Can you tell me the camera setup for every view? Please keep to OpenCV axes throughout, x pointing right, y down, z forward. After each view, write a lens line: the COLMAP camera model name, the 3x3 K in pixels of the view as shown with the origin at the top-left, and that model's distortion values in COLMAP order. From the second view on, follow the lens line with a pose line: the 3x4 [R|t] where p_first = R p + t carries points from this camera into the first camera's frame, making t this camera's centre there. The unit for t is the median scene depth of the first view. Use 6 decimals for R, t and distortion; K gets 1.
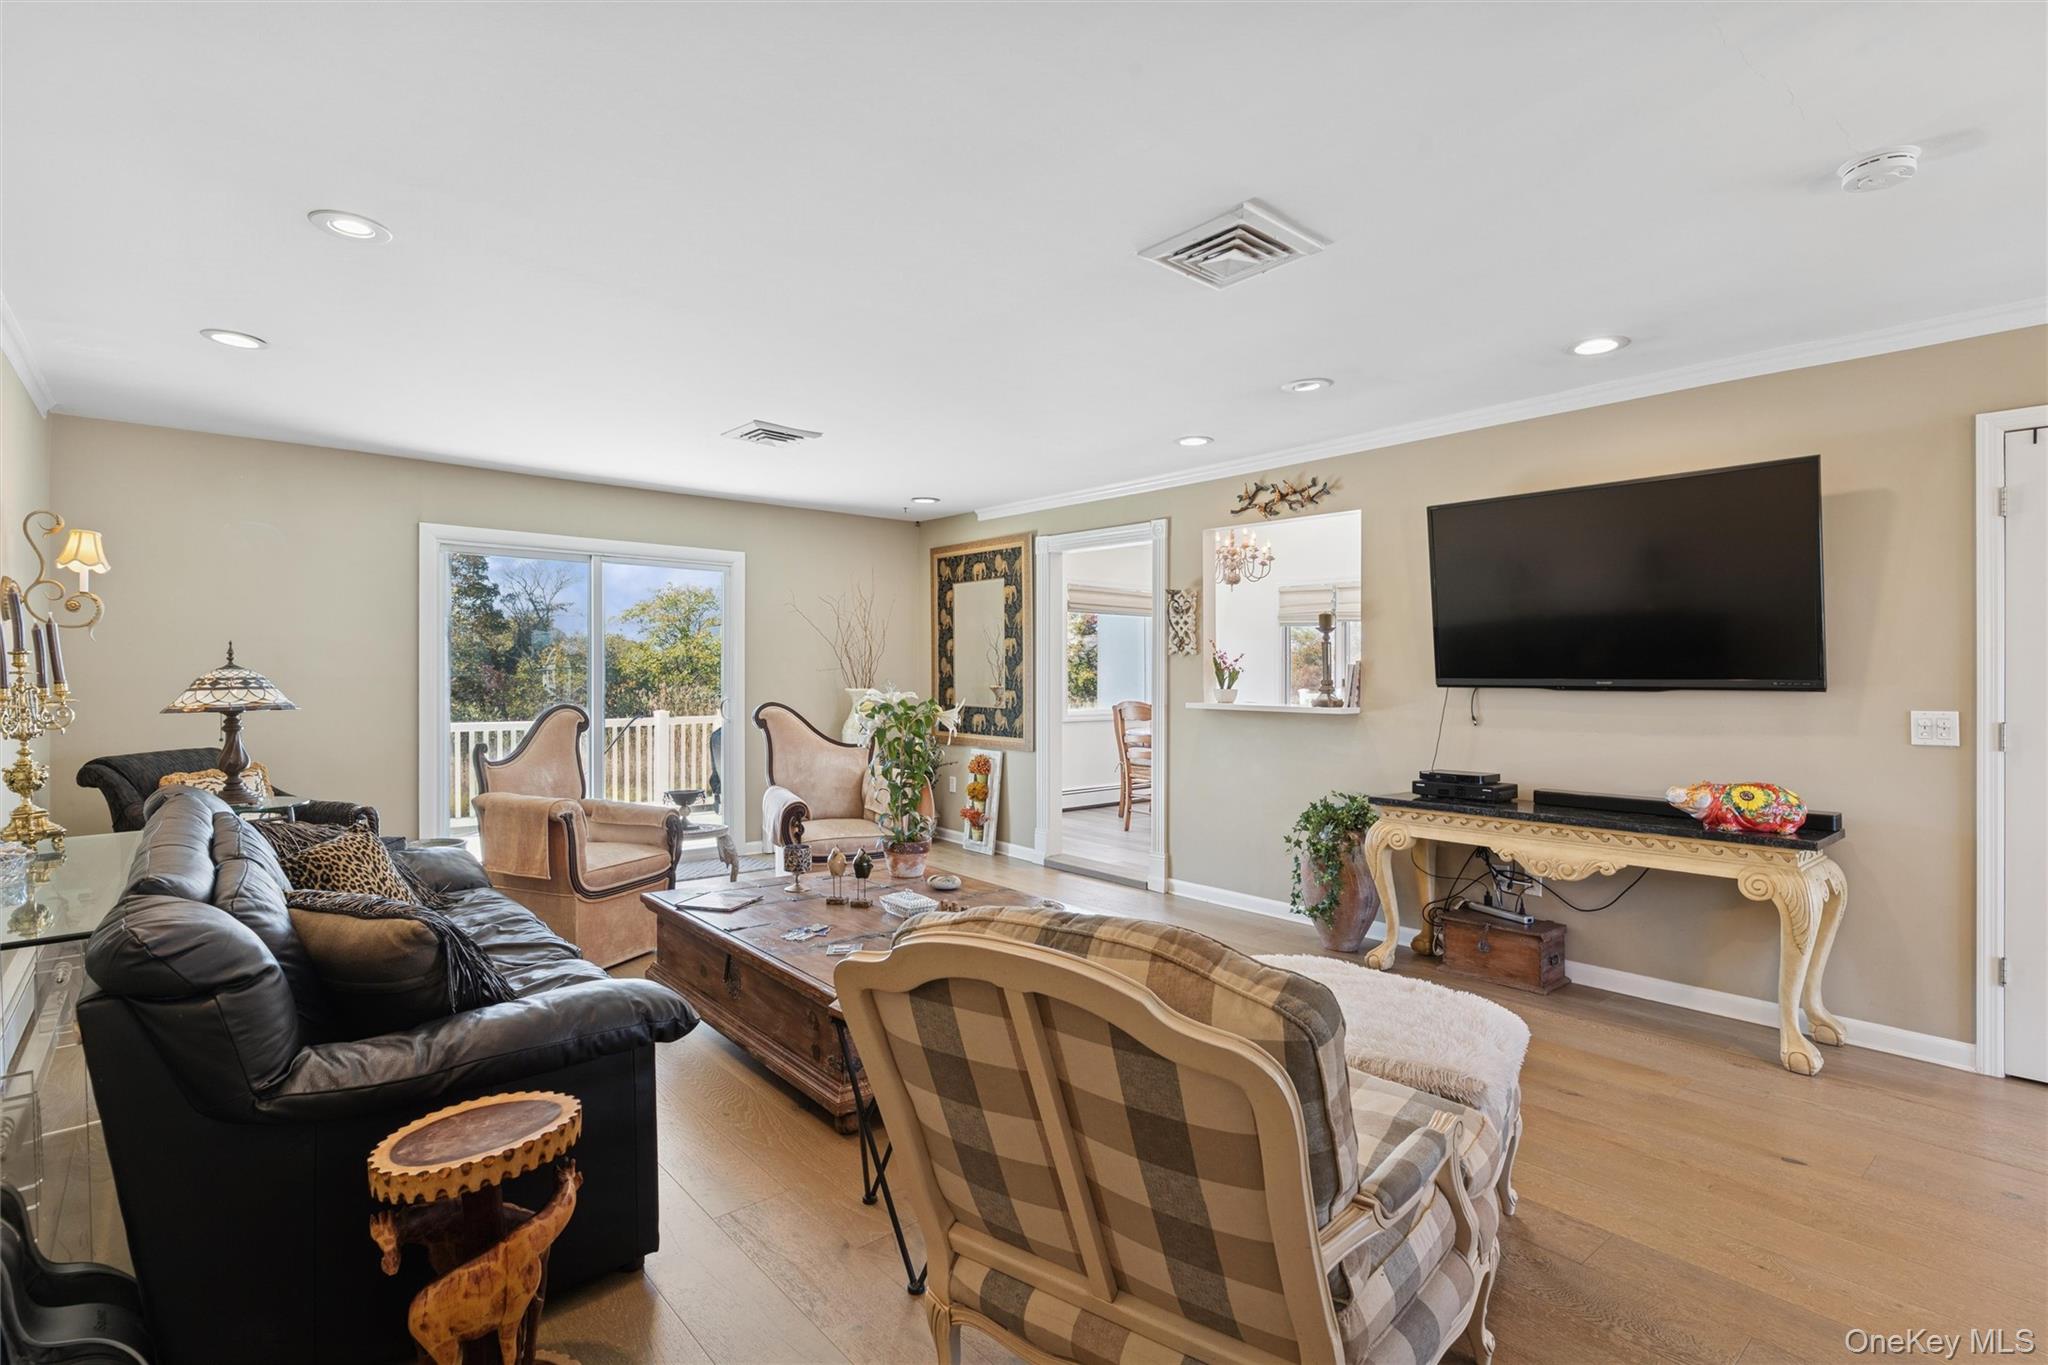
lens RADIAL K [[1009.4, 0, 1018.6], [0, 1009.4, 631.1], [0, 0, 1]] dist [-0.001424, -0.000268]
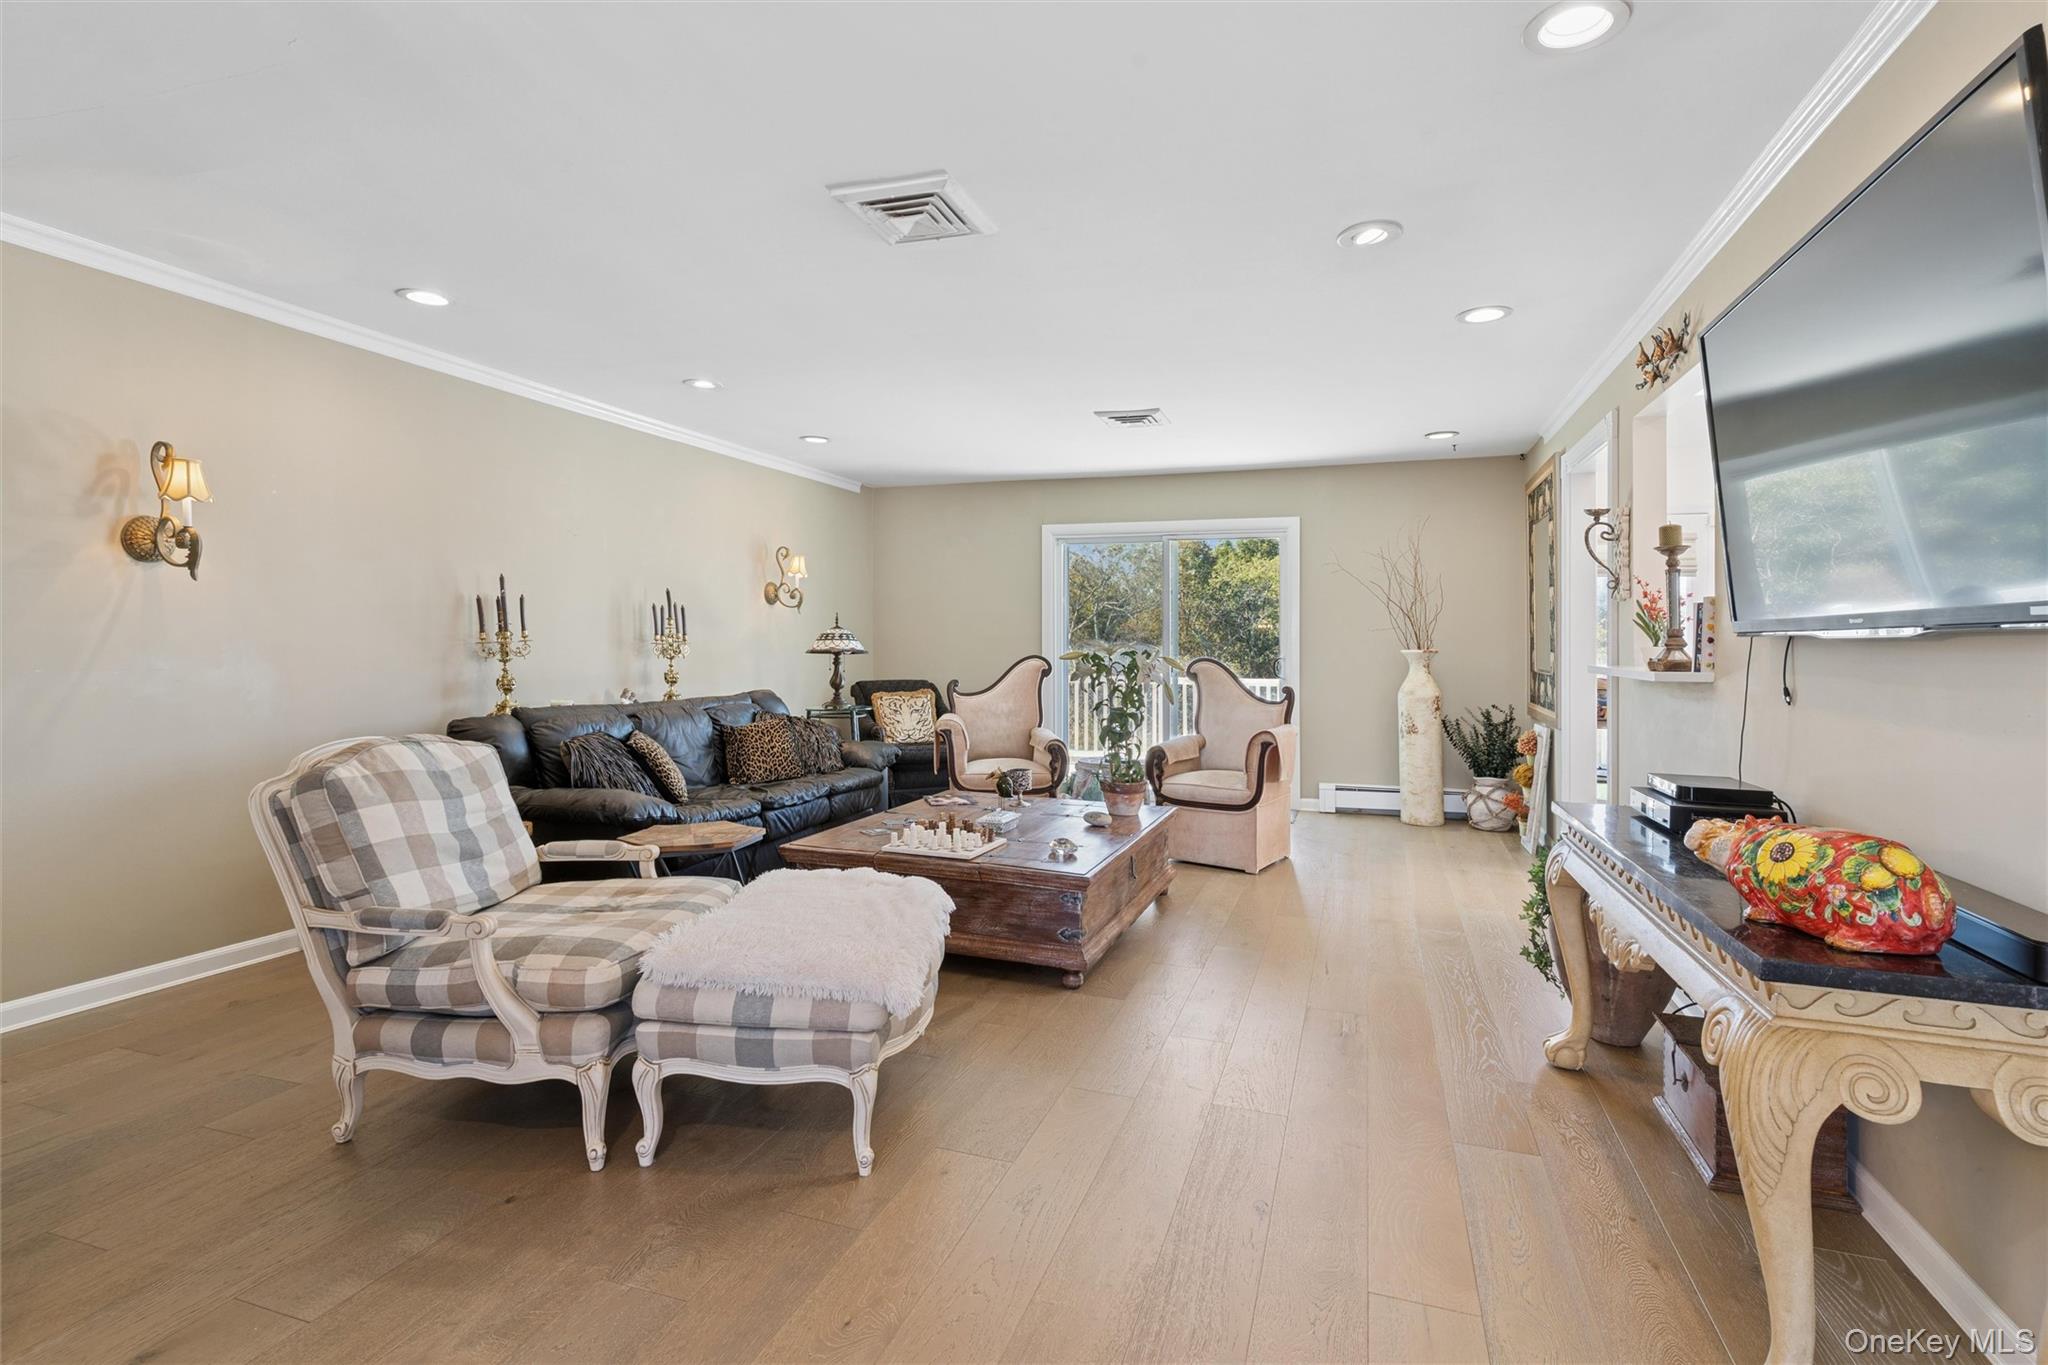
lens RADIAL K [[1009.4, 0, 1018.6], [0, 1009.4, 631.1], [0, 0, 1]] dist [-0.001424, -0.000268]
pose [[0.484695, -0.012030, -0.874601, 0.752736], [0.033187, 0.999438, 0.004644, 0.037656], [0.874053, -0.031277, 0.484822, 0.369249]]
